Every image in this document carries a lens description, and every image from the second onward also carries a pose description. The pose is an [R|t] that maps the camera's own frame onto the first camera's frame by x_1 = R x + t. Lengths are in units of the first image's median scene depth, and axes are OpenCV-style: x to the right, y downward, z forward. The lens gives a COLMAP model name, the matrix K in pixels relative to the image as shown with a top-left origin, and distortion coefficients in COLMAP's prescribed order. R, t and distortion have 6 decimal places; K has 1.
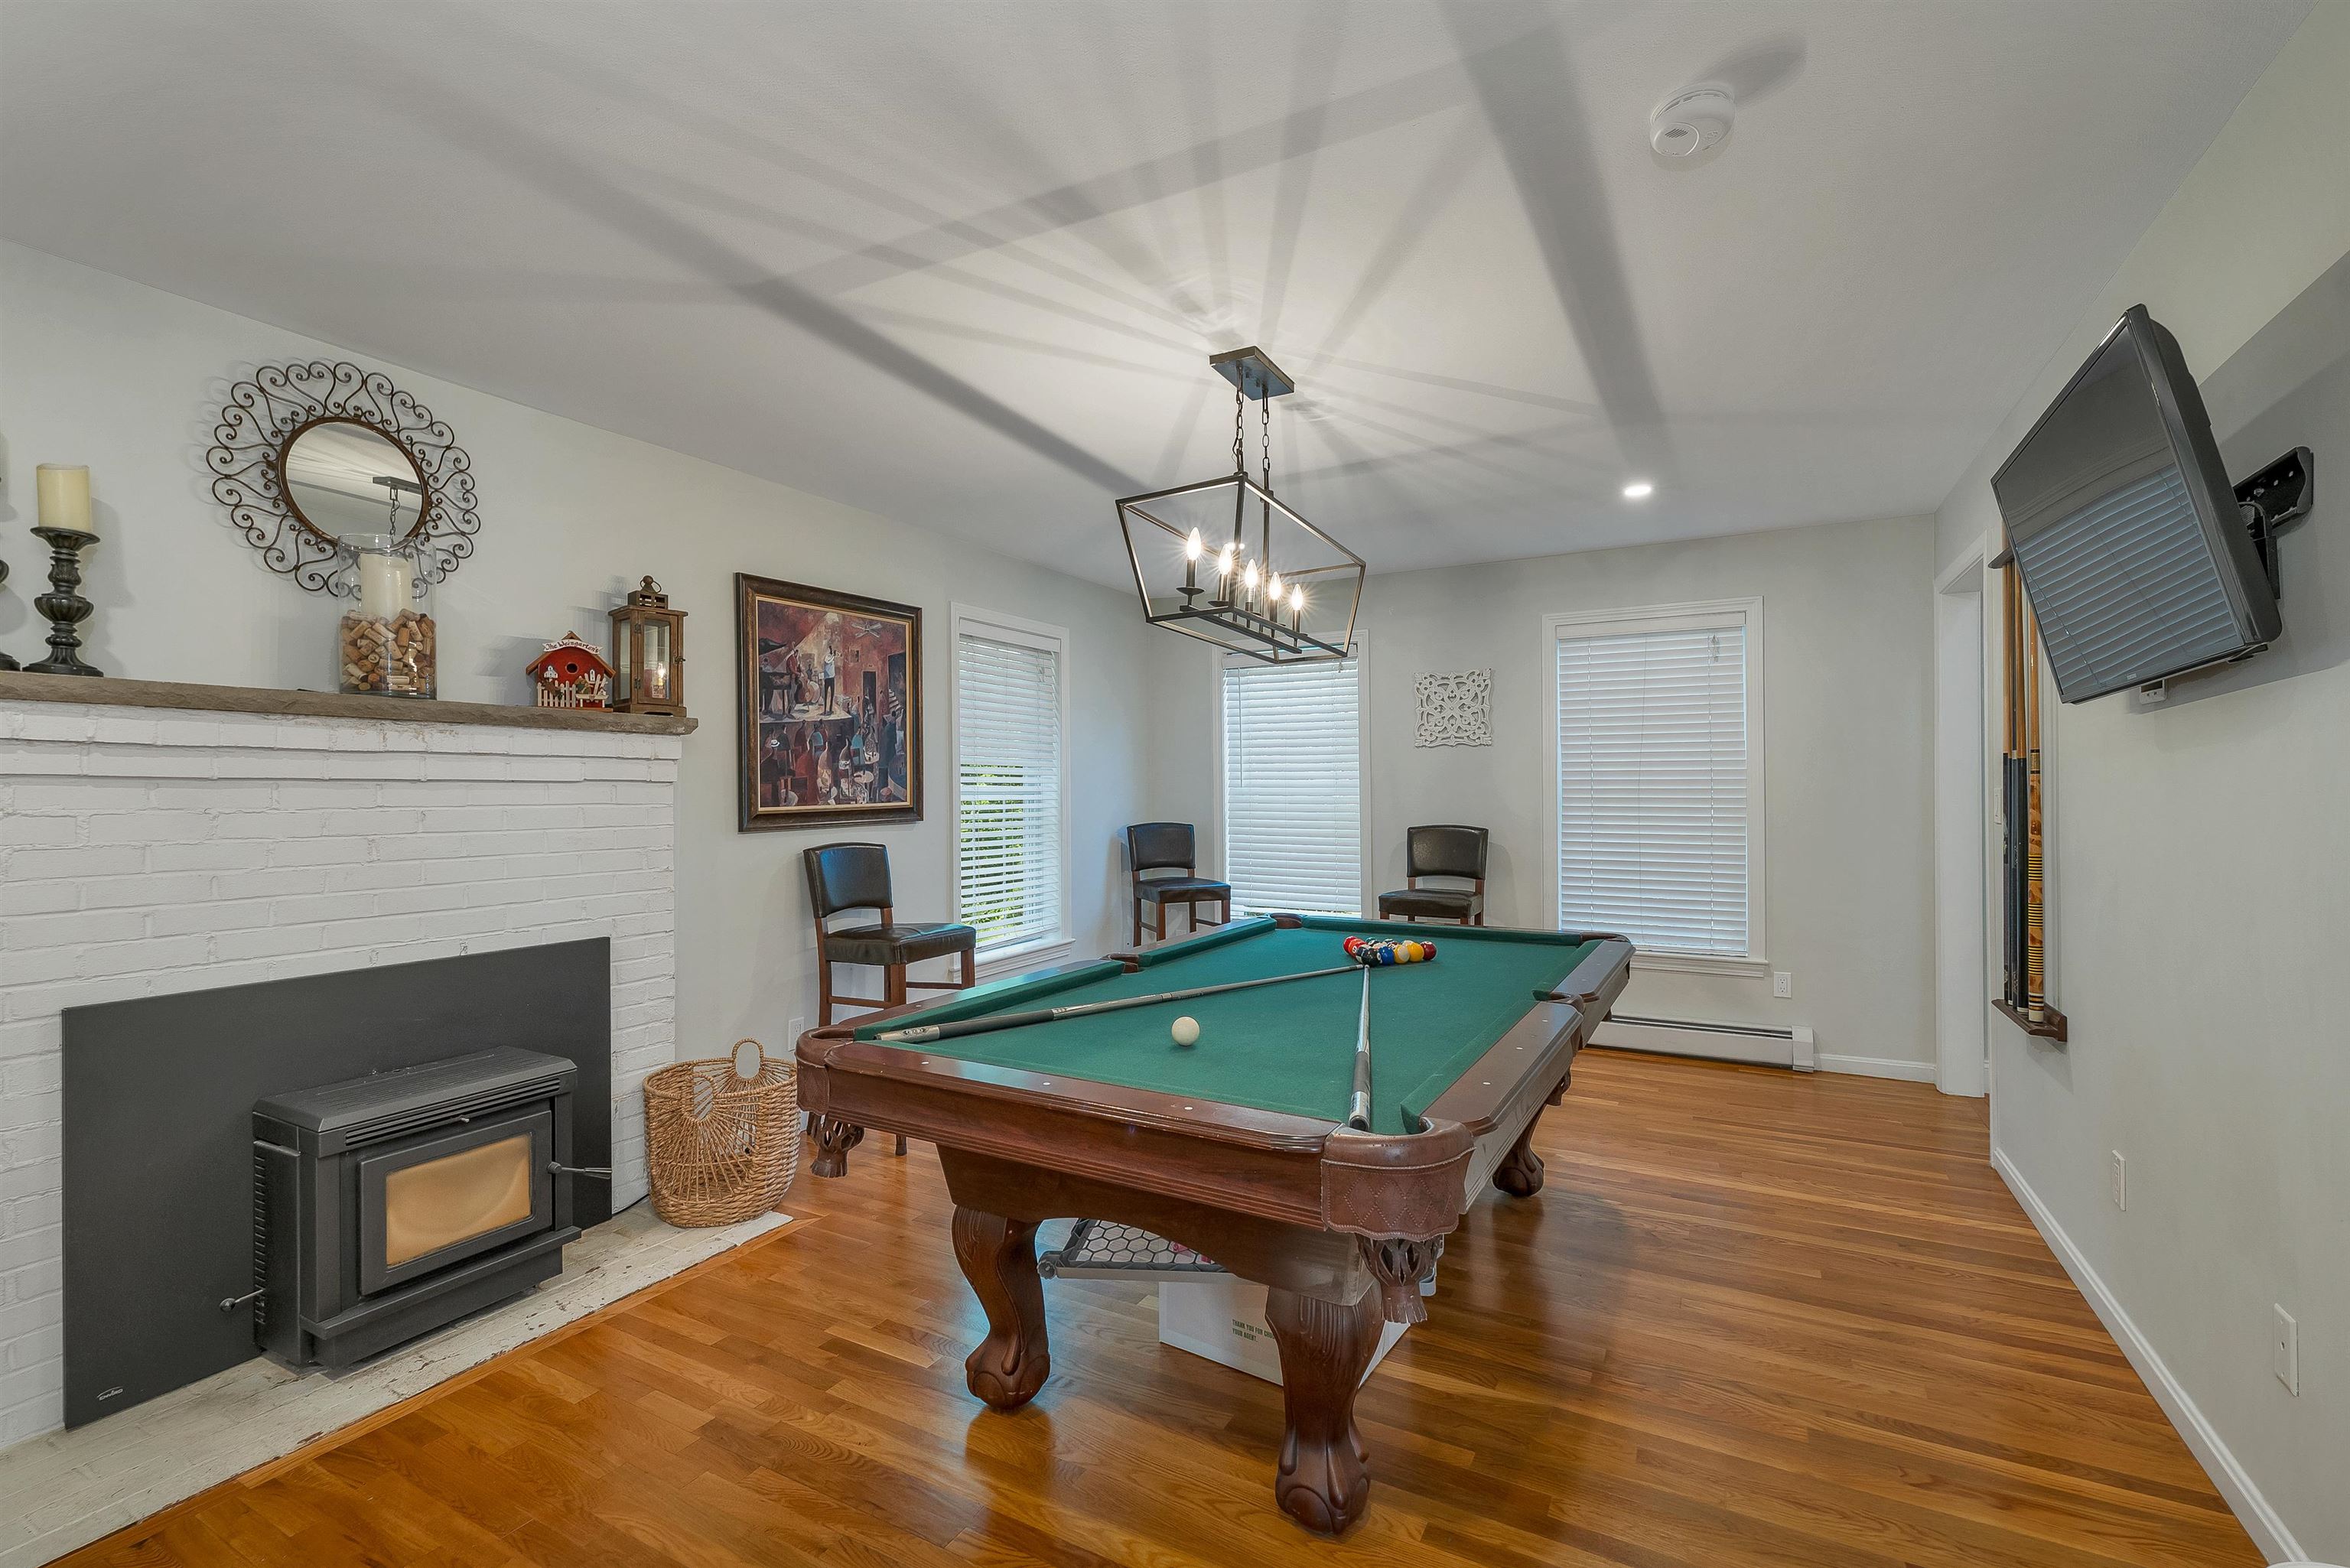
lens RADIAL K [[1032.3, 0, 1179.9], [0, 1032.3, 785.5], [0, 0, 1]] dist [0.002161, 0.000071]
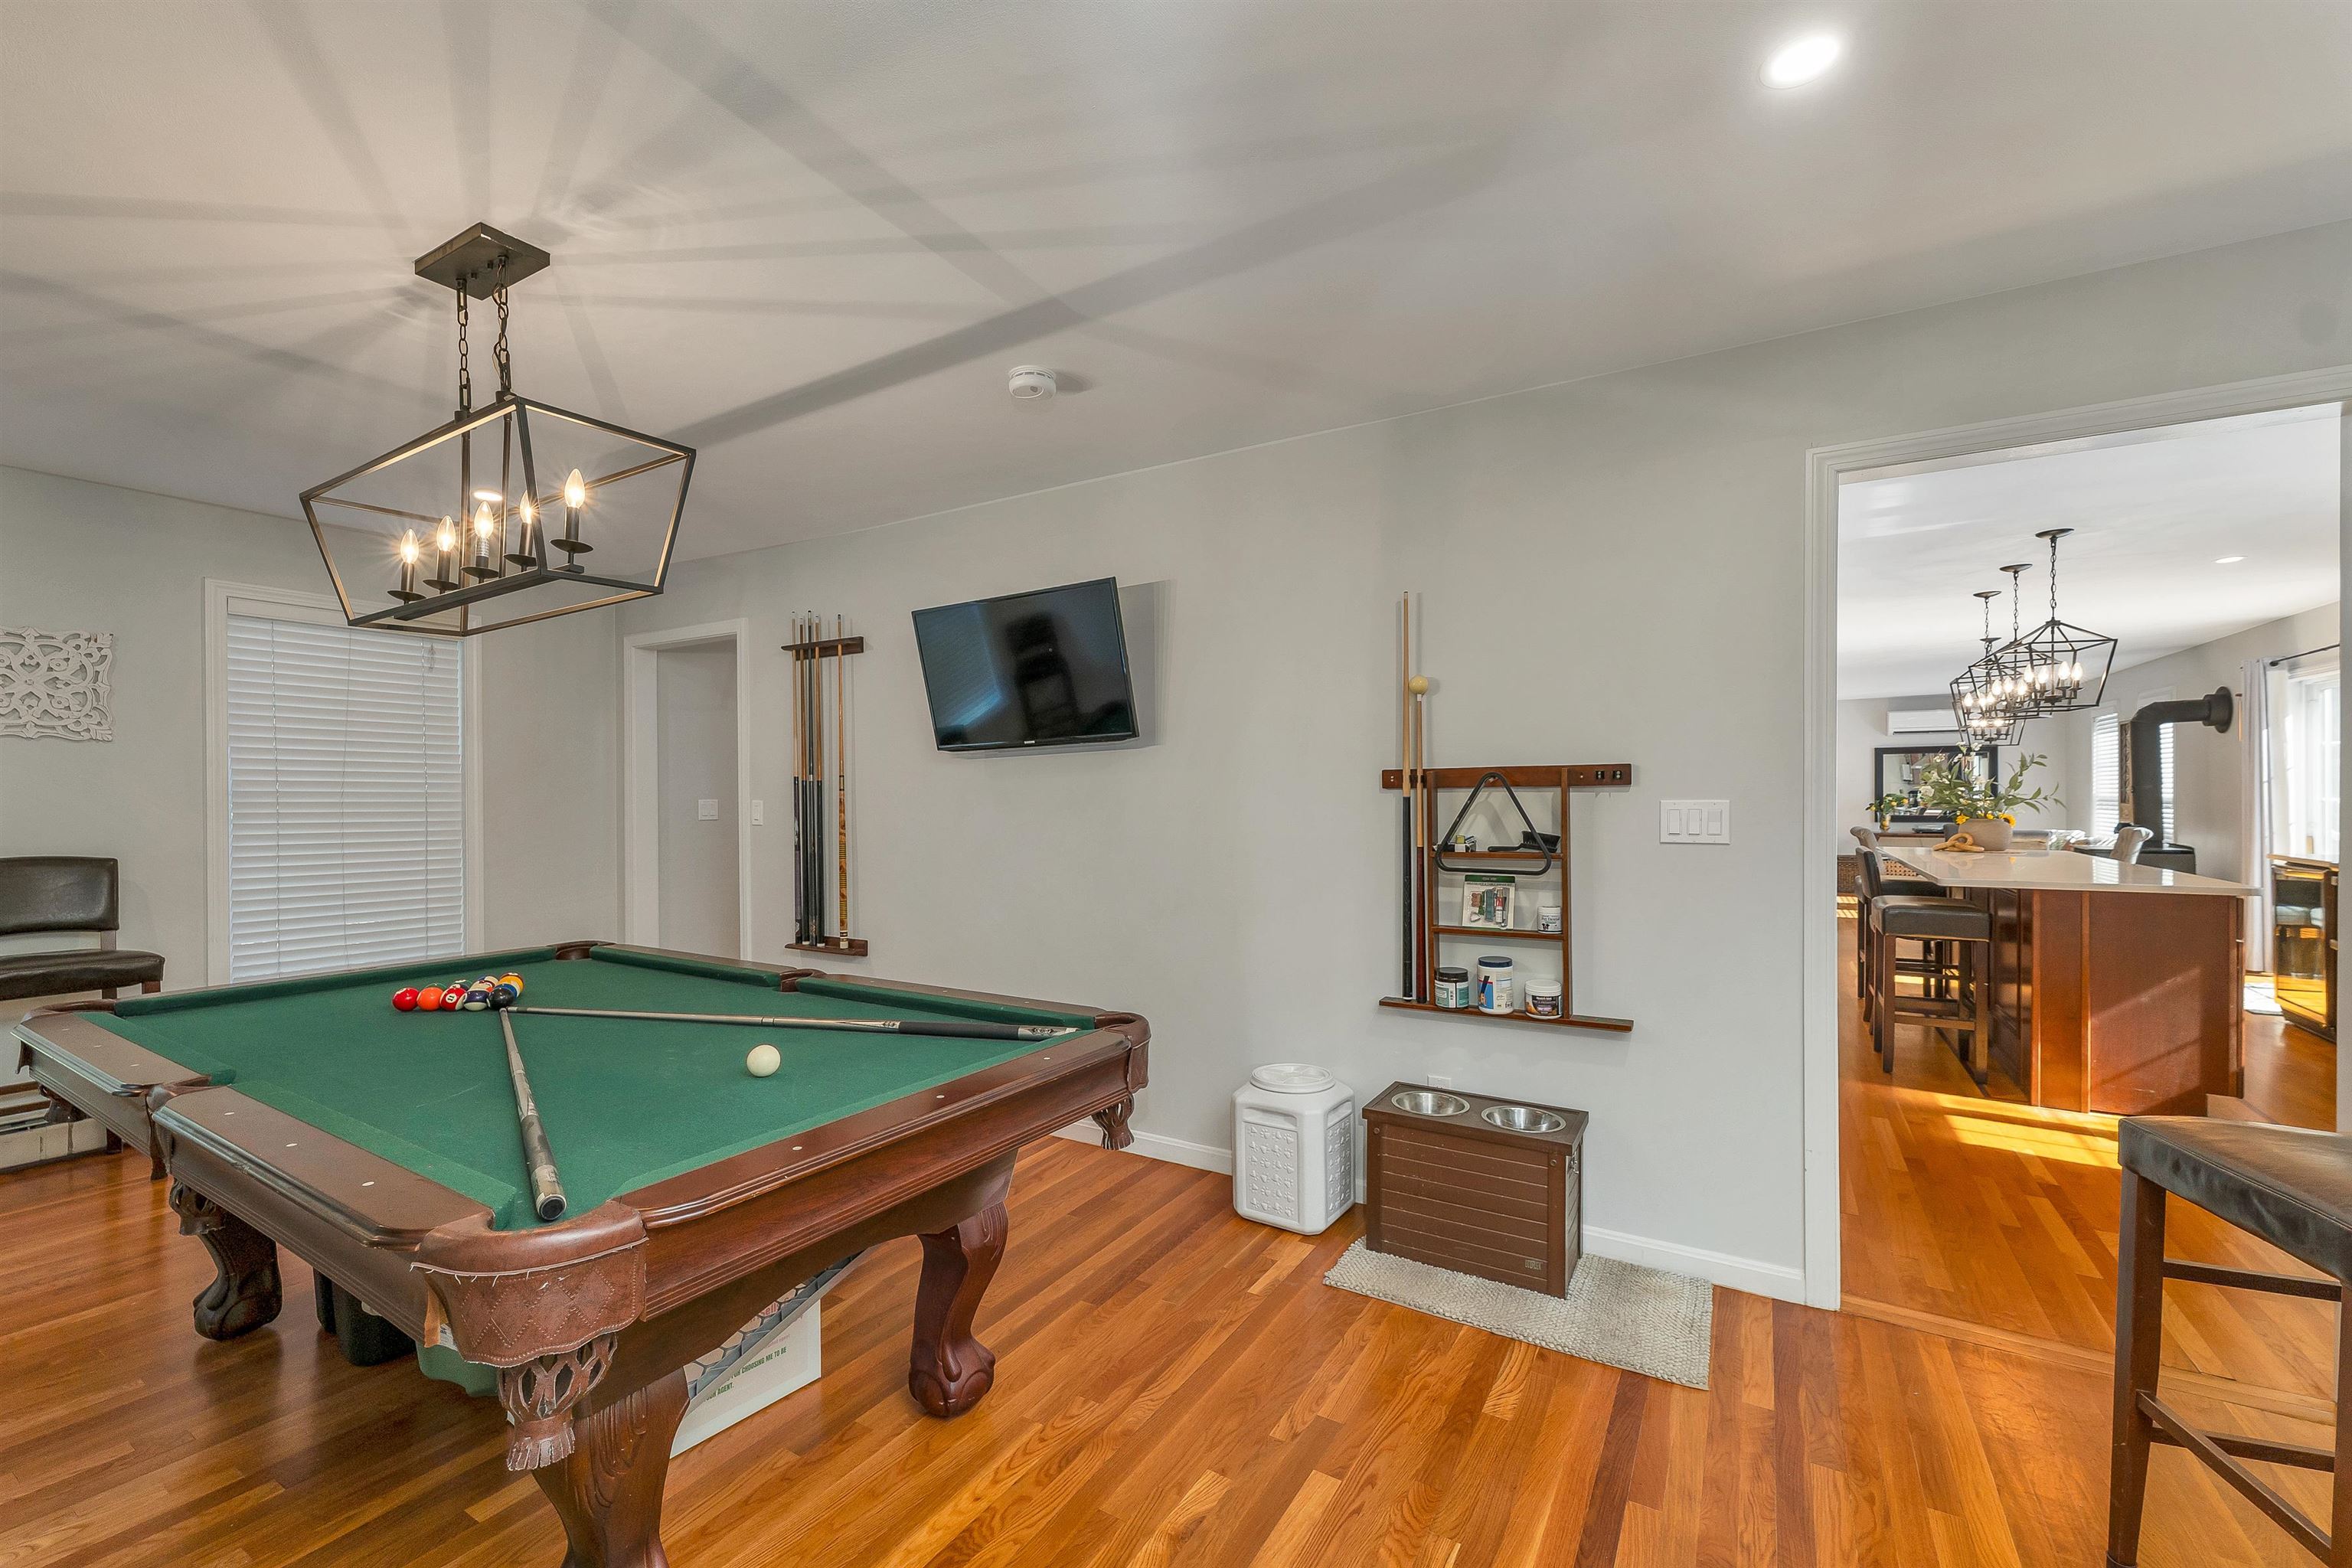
lens RADIAL K [[962.1, 0, 1176.7], [0, 962.1, 798.8], [0, 0, 1]] dist [-0.001151, -0.000114]
pose [[0.051004, 0.005888, 0.998681, -0.683691], [-0.000630, 0.999983, -0.005864, 0.008617], [-0.998698, -0.000331, 0.051007, 0.486816]]
